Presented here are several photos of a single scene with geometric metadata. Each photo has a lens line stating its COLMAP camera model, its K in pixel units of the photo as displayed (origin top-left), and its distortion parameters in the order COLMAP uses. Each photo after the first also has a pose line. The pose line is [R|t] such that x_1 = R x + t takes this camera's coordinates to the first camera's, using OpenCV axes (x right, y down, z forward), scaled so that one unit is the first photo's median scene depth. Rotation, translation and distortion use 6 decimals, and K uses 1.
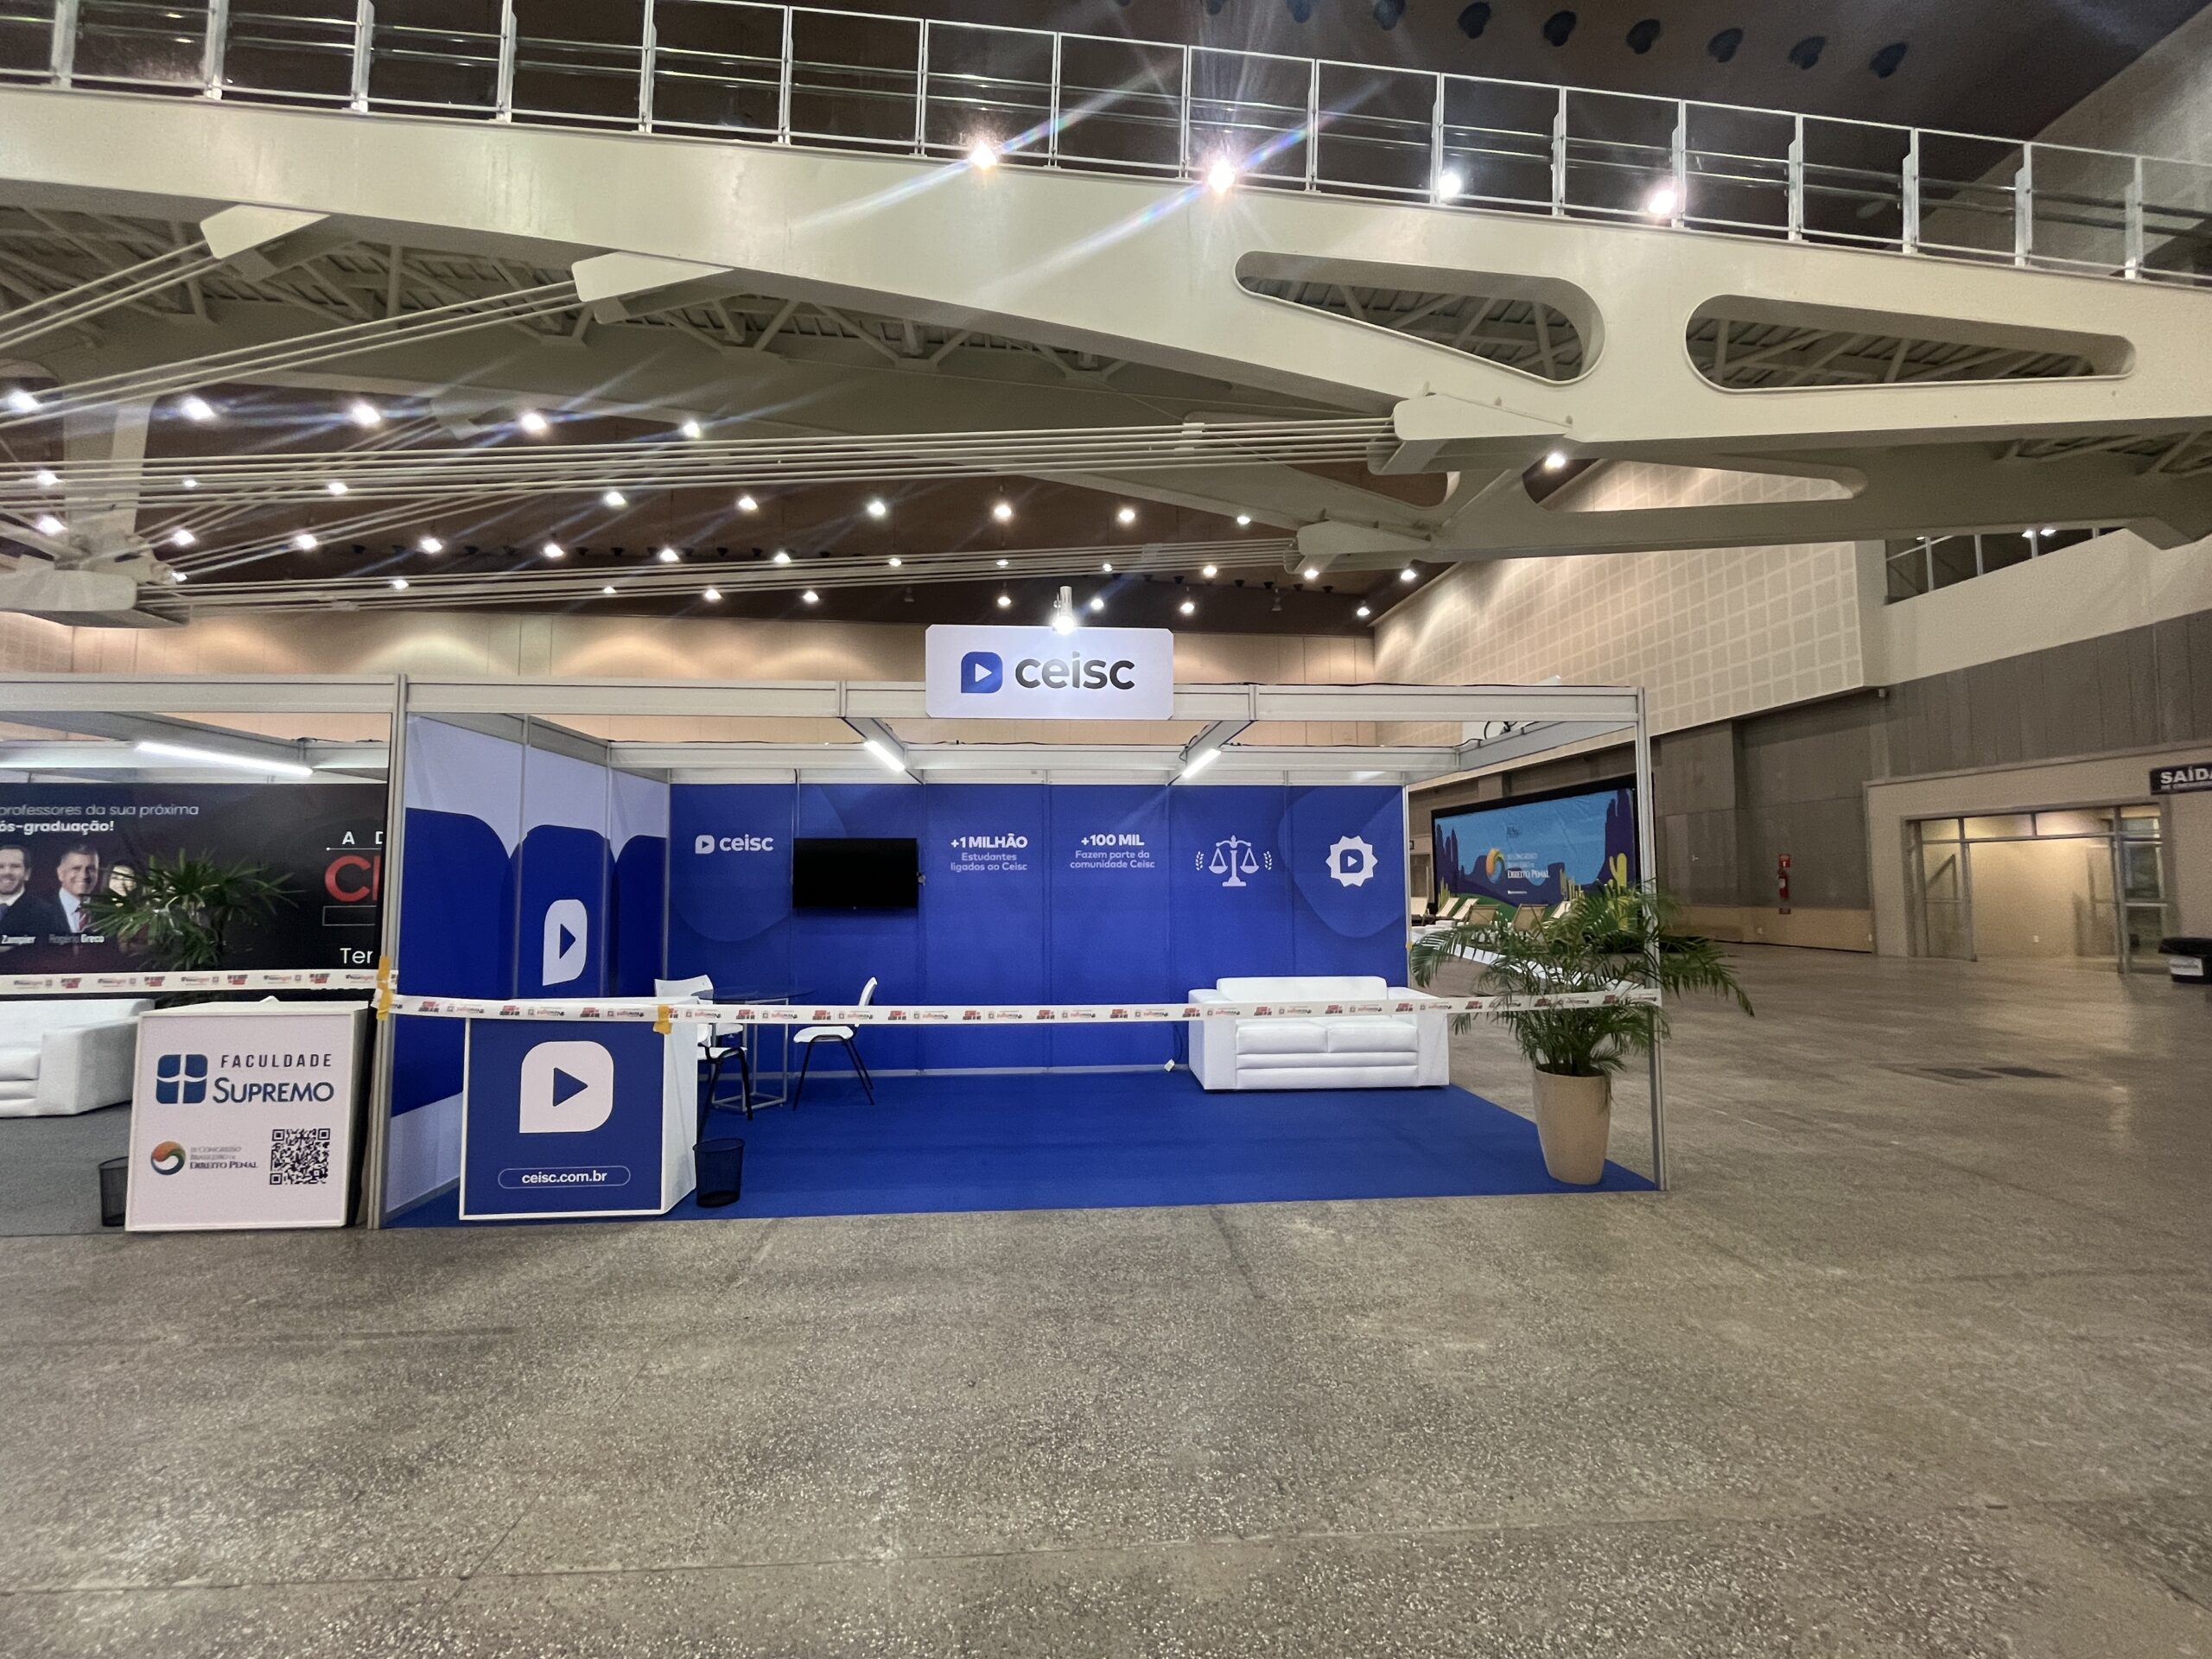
lens RADIAL K [[888.6, 0, 1106.0], [0, 888.6, 829.5], [0, 0, 1]] dist [-0.000851, -0.000072]
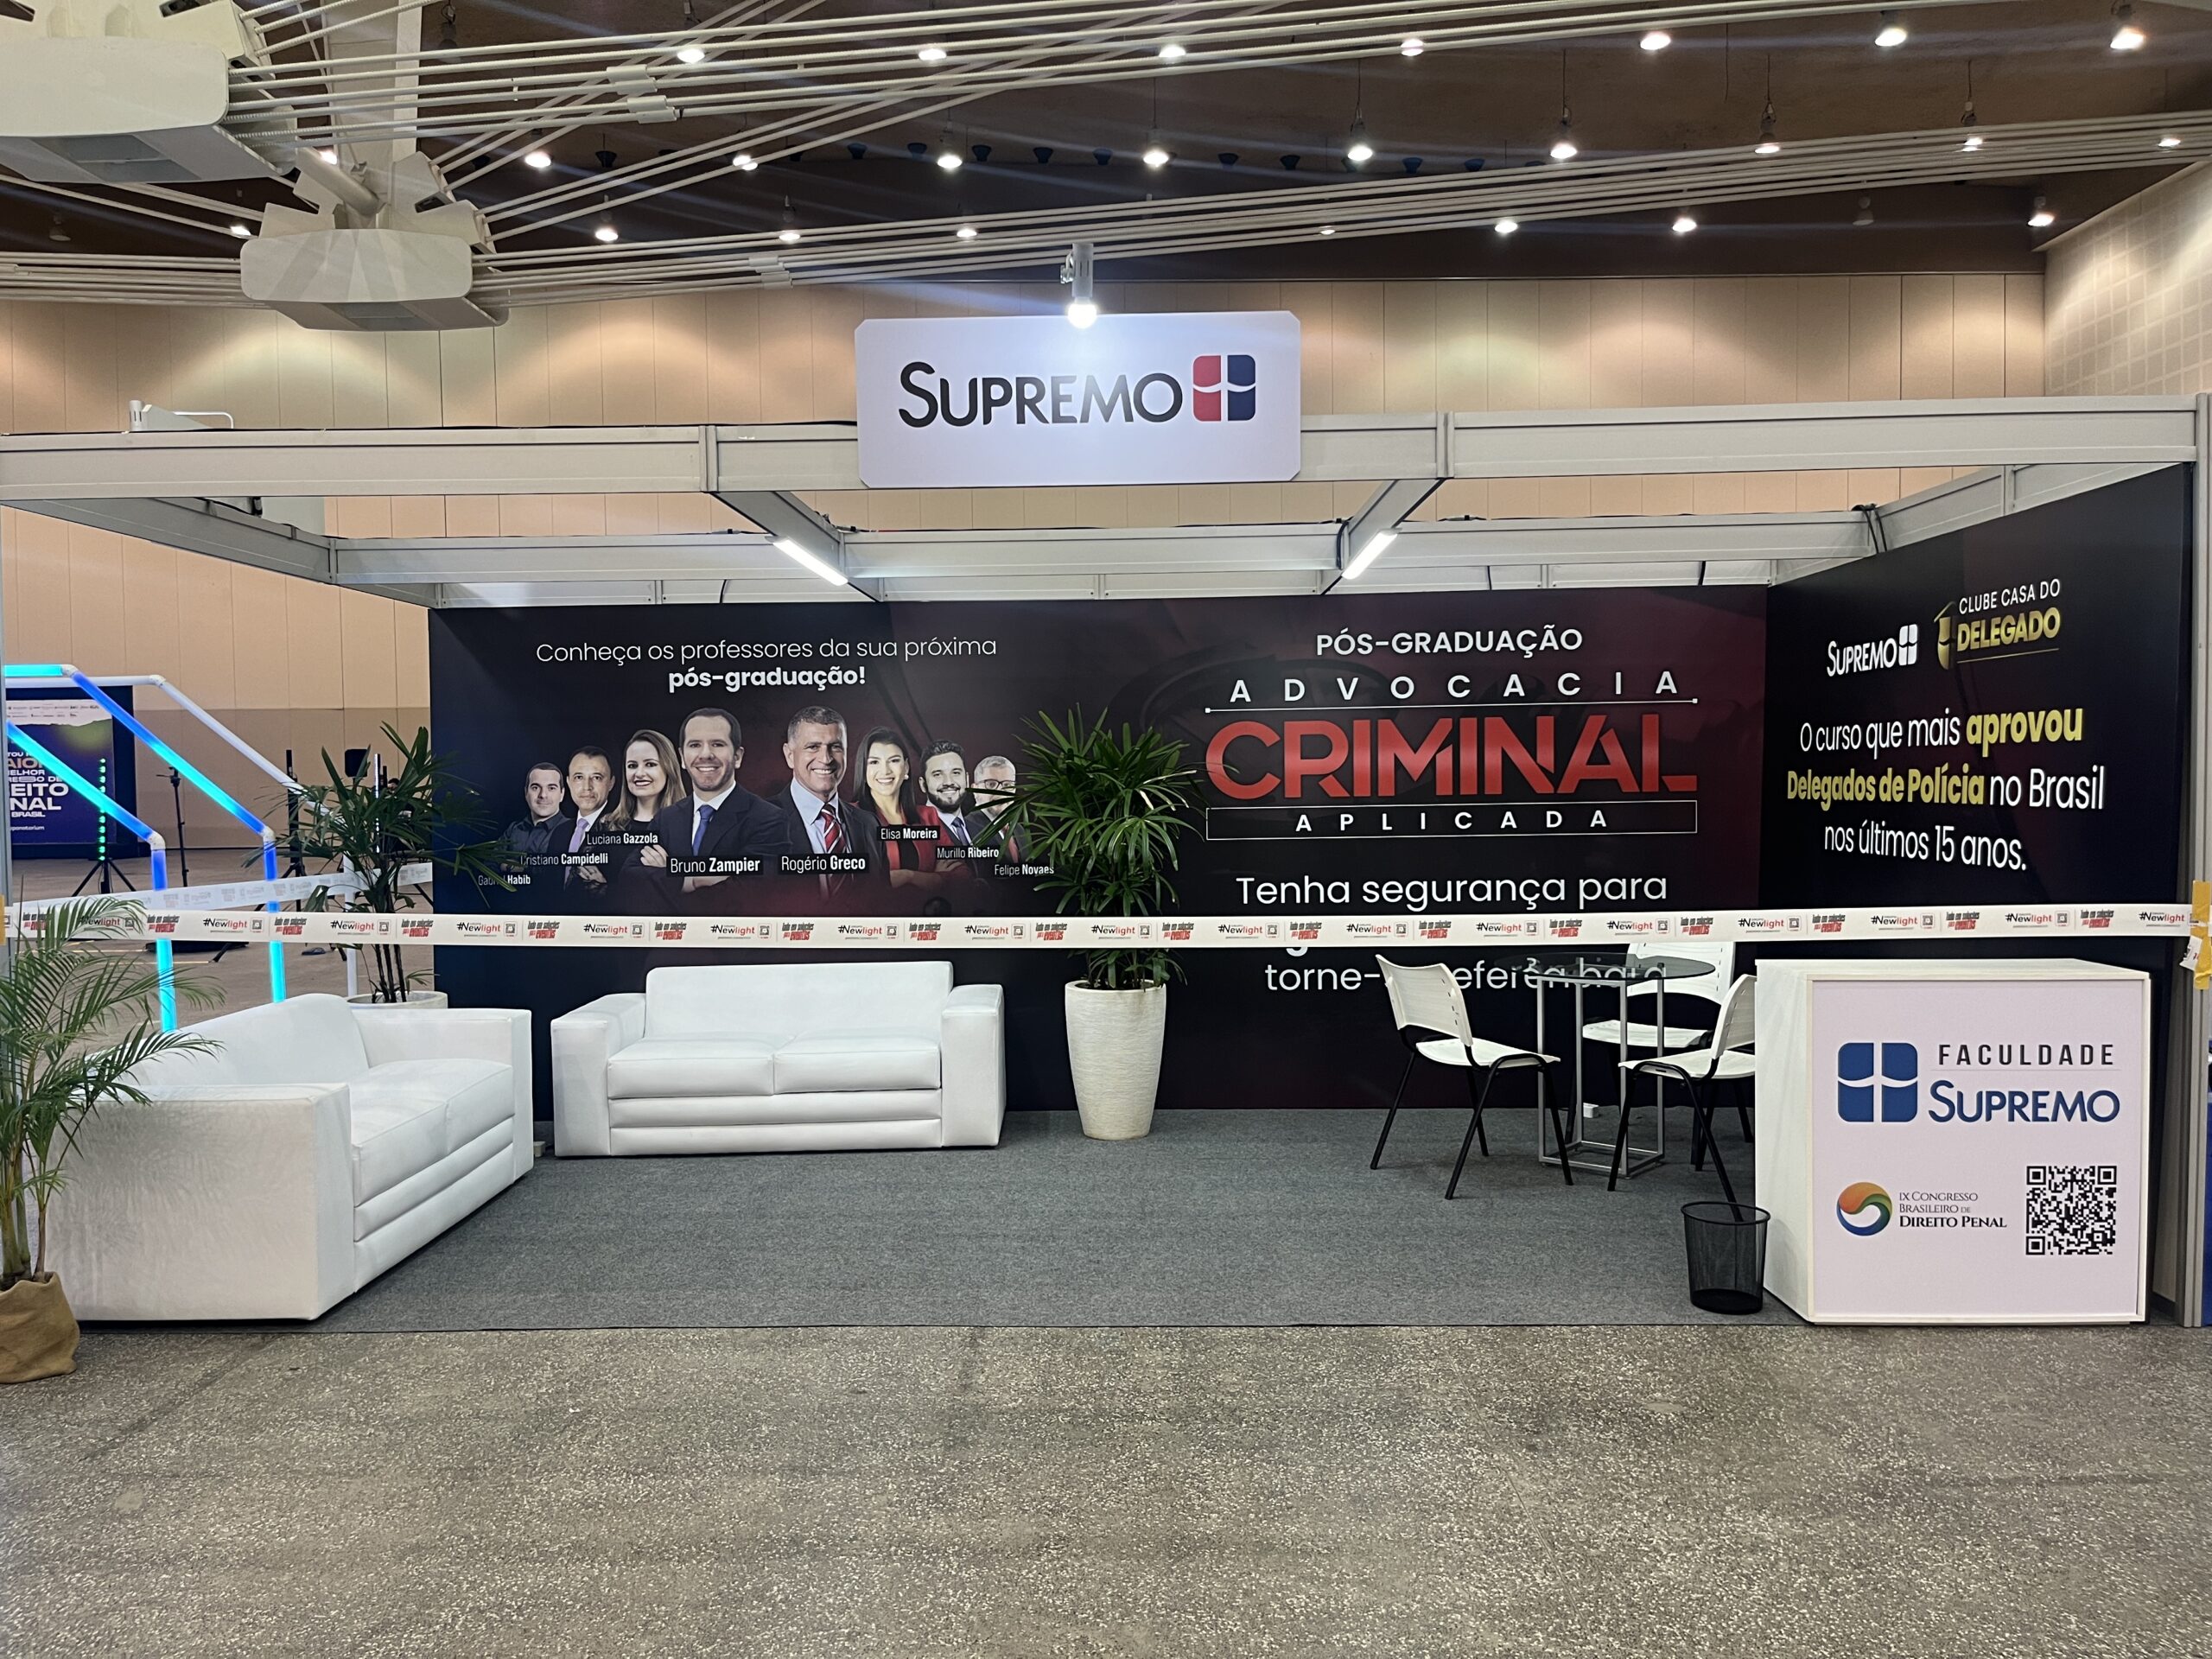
lens RADIAL K [[1682.0, 0, 1106.0], [0, 1682.0, 829.5], [0, 0, 1]] dist [0.068018, -0.123373]
pose [[0.994459, -0.002586, -0.105093, -0.842737], [0.012239, 0.995747, 0.091316, -0.001978], [0.104410, -0.092096, 0.990261, -0.110247]]
